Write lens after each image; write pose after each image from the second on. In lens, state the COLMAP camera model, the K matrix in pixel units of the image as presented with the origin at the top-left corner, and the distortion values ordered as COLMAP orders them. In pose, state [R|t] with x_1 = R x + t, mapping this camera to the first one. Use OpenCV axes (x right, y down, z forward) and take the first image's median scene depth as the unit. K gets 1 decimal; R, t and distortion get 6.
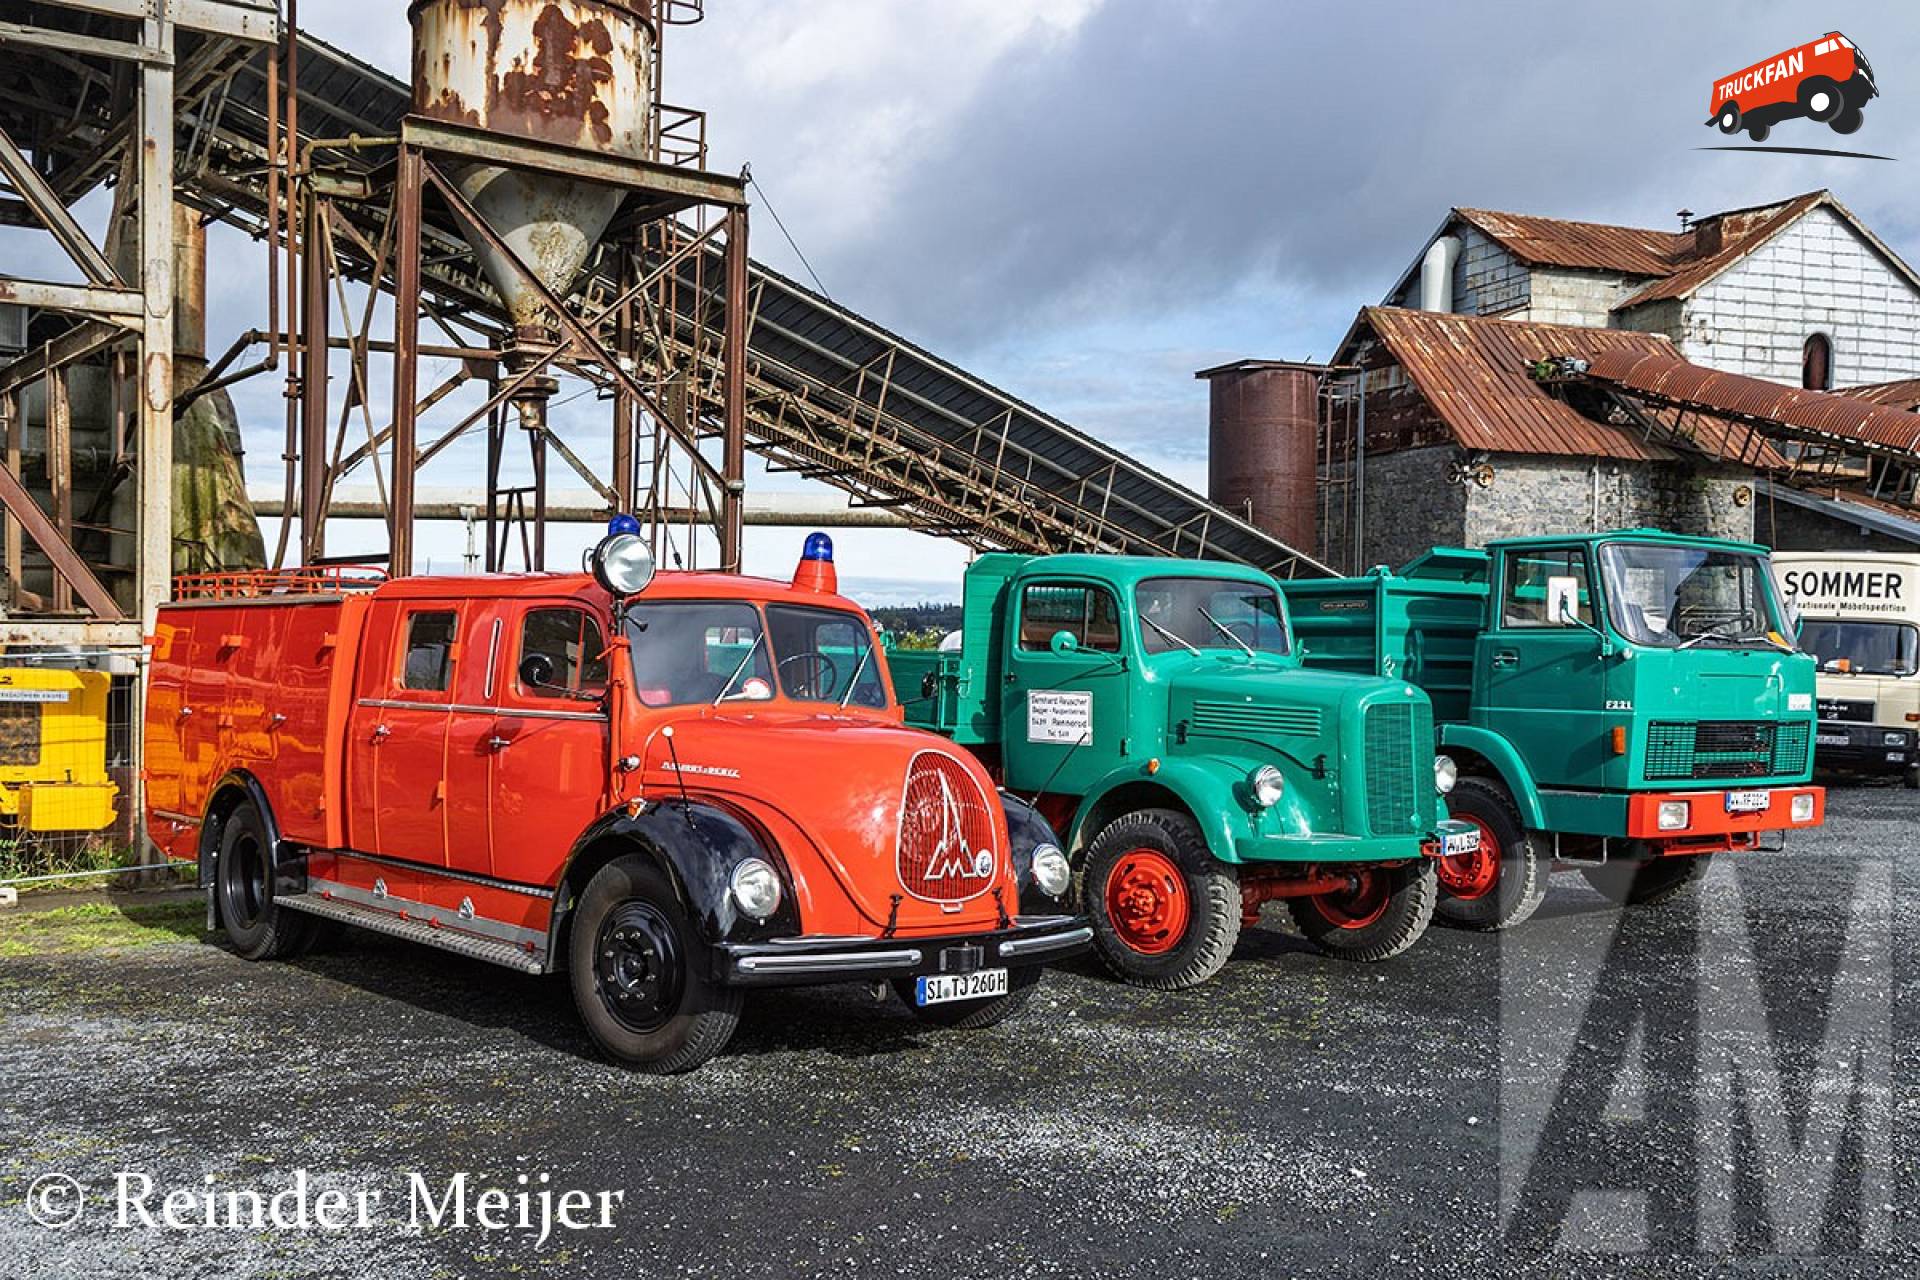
lens RADIAL K [[1693.6, 0, 955.9], [0, 1693.6, 675.3], [0, 0, 1]] dist [0.002254, -0.005902]
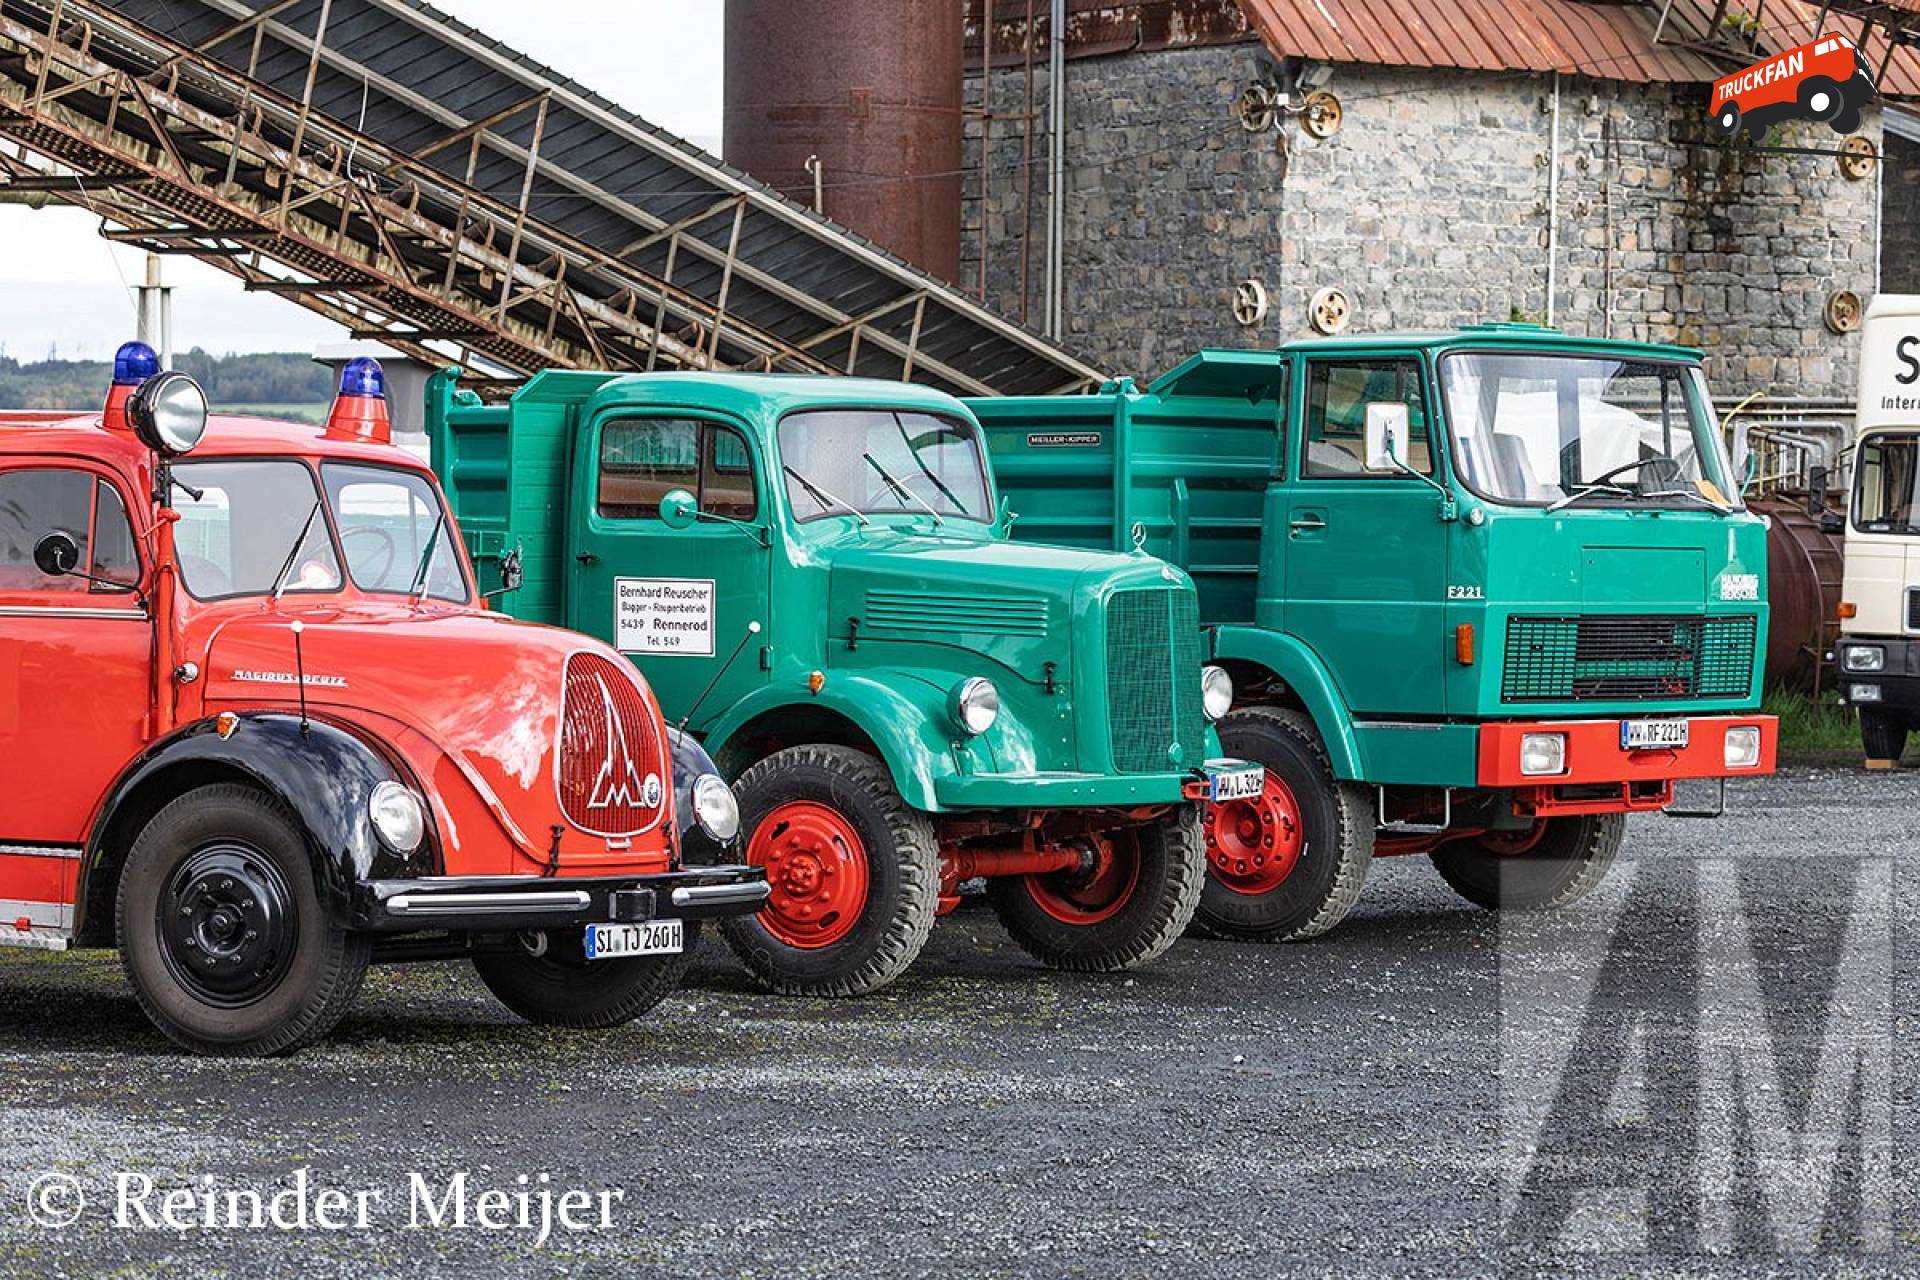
lens RADIAL K [[2078.5, 0, 960.0], [0, 2078.5, 640.0], [0, 0, 1]] dist [0.004462, 0.001511]
pose [[0.986797, -0.014139, 0.161342, 0.059151], [0.007497, 0.999102, 0.041702, 0.000375], [-0.161786, -0.039942, 0.986017, 0.219867]]
